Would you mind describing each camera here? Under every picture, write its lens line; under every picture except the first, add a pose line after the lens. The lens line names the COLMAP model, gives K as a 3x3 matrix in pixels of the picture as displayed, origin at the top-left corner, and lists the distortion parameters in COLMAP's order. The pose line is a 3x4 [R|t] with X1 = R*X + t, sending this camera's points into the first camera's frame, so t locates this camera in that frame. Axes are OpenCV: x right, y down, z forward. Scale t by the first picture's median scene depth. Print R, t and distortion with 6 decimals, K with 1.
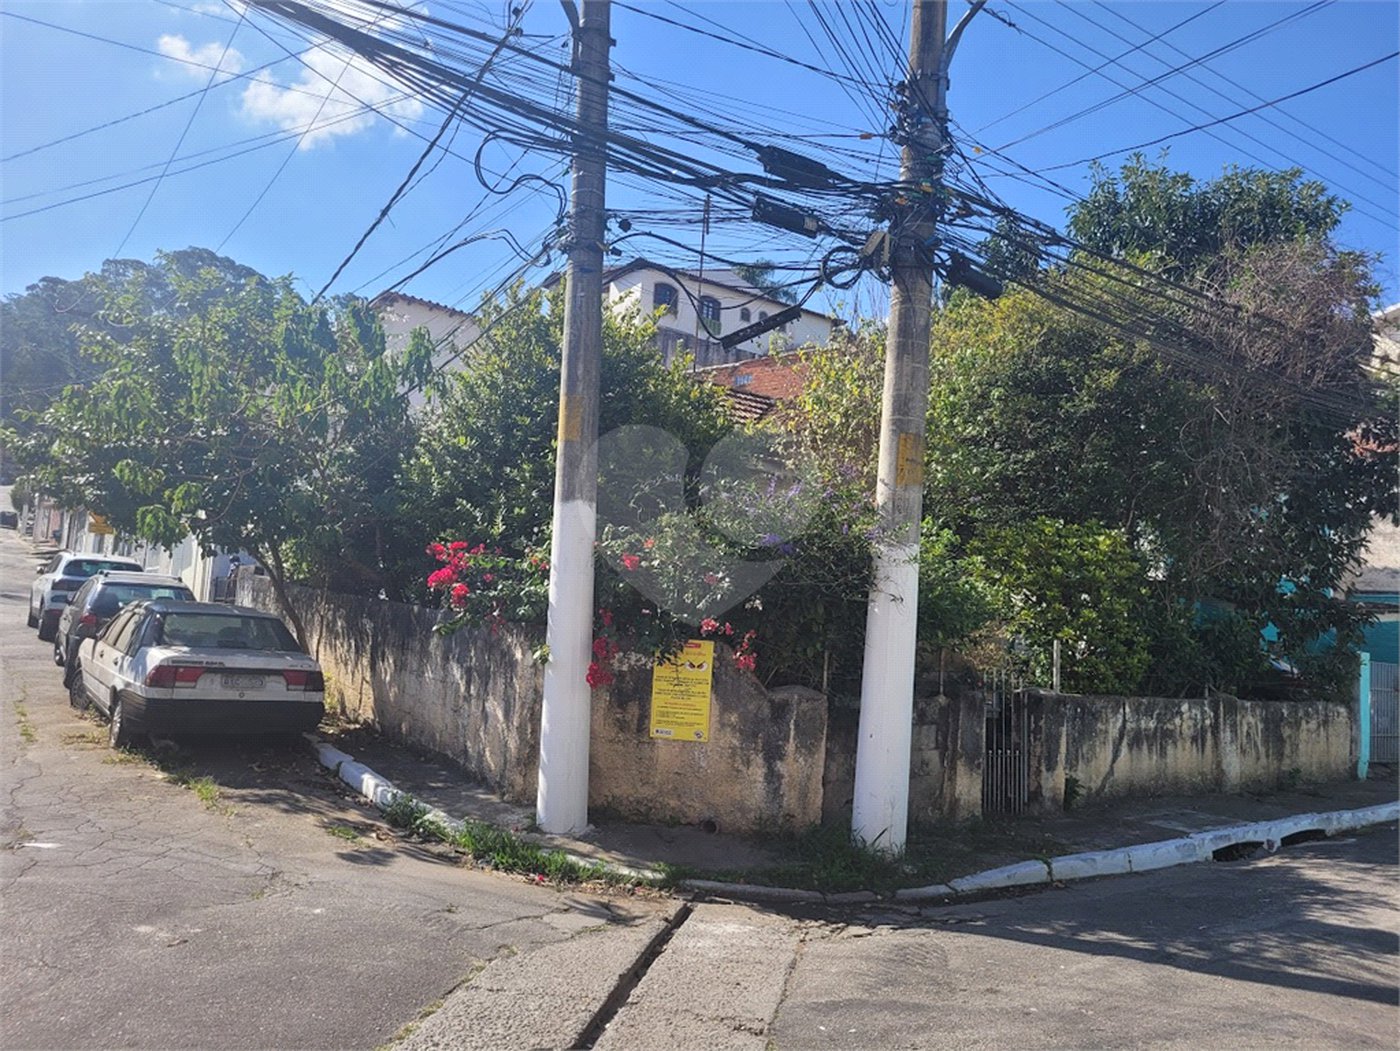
lens RADIAL K [[1067.8, 0, 709.2], [0, 1067.8, 536.7], [0, 0, 1]] dist [0.039625, -0.013943]
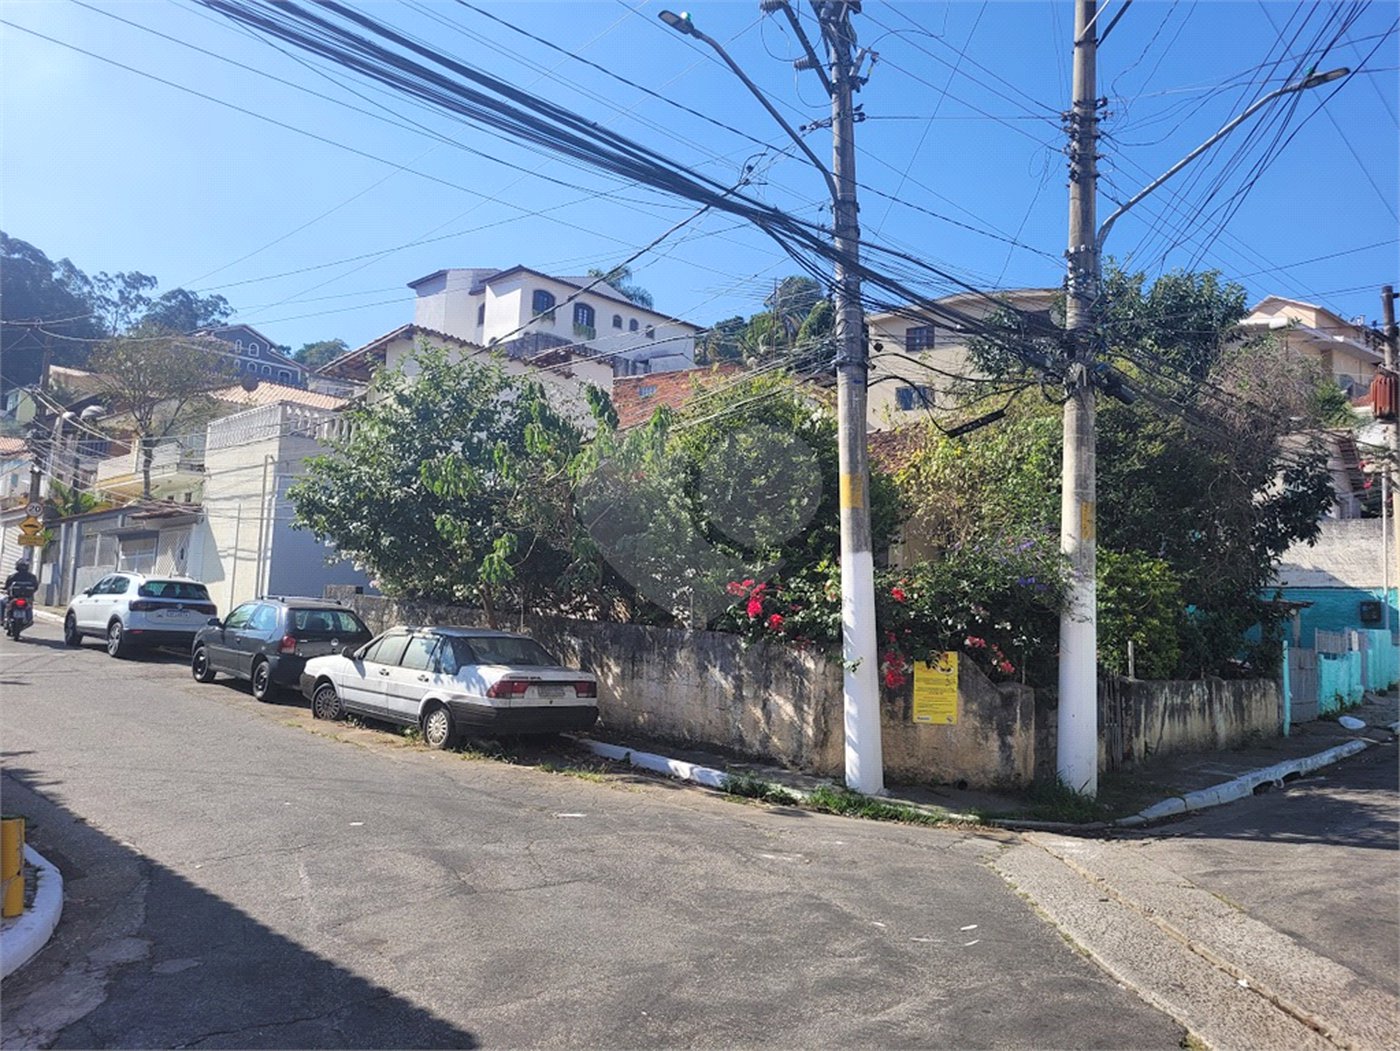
lens RADIAL K [[1067.8, 0, 702.0], [0, 1067.8, 516.3], [0, 0, 1]] dist [0.039625, -0.013943]
pose [[0.984446, -0.006489, 0.175566, -0.460173], [0.008032, 0.999935, -0.008079, -0.056703], [-0.175502, 0.009364, 0.984435, -0.255813]]
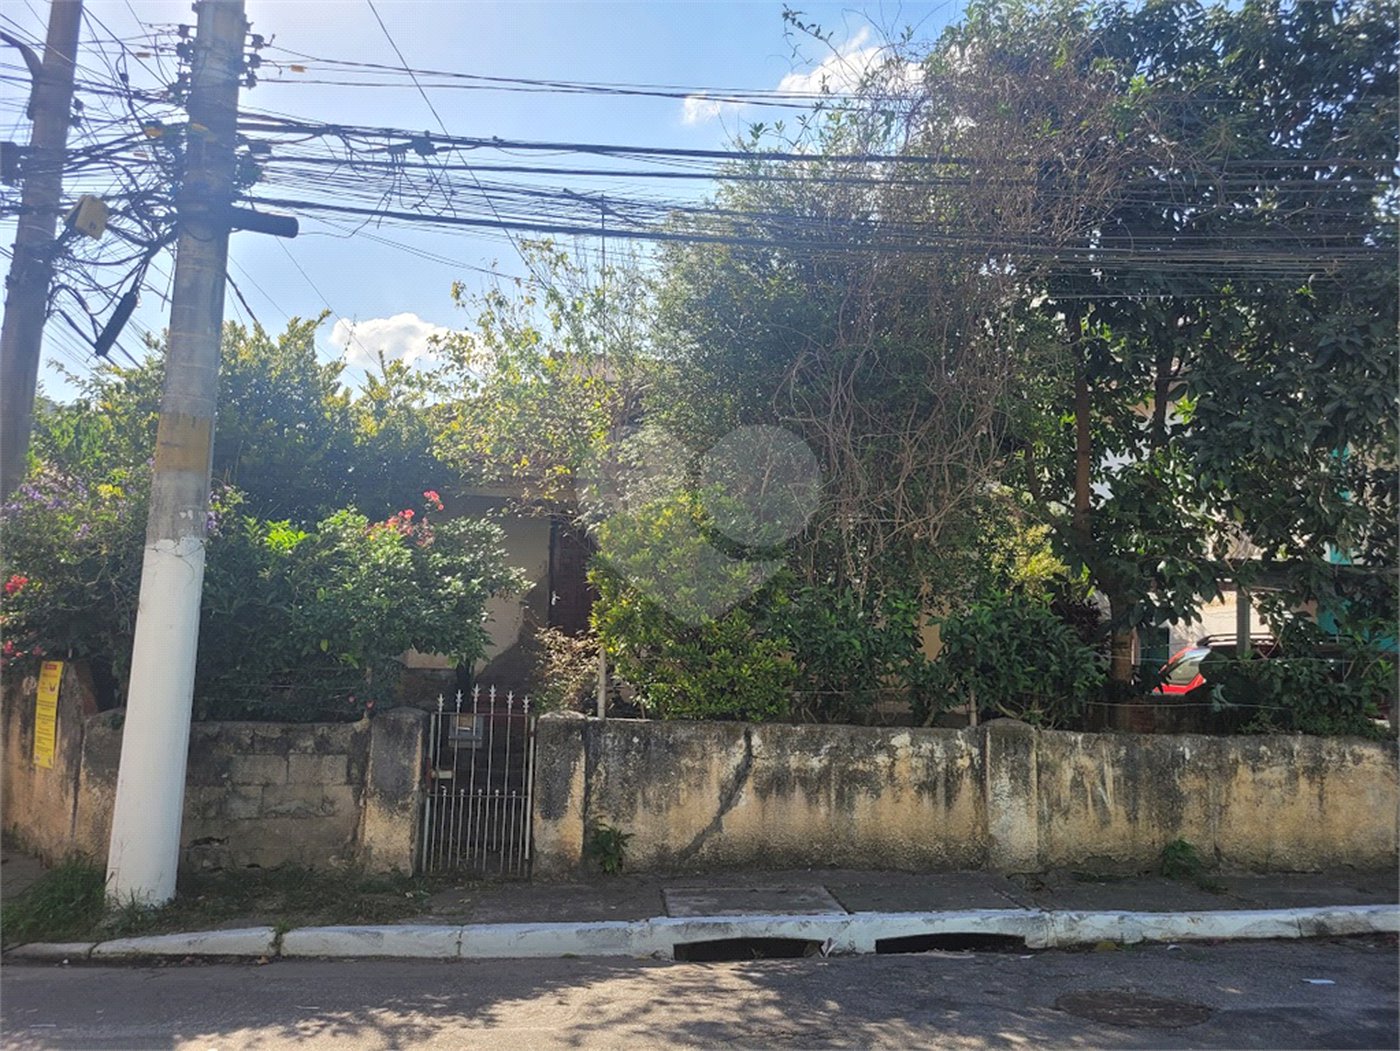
lens RADIAL K [[1067.8, 0, 698.5], [0, 1067.8, 520.2], [0, 0, 1]] dist [0.039625, -0.013943]
pose [[0.839618, -0.103765, -0.533174, 0.817786], [0.073044, 0.994237, -0.078469, 0.071794], [0.538244, 0.026939, 0.842358, 0.395768]]
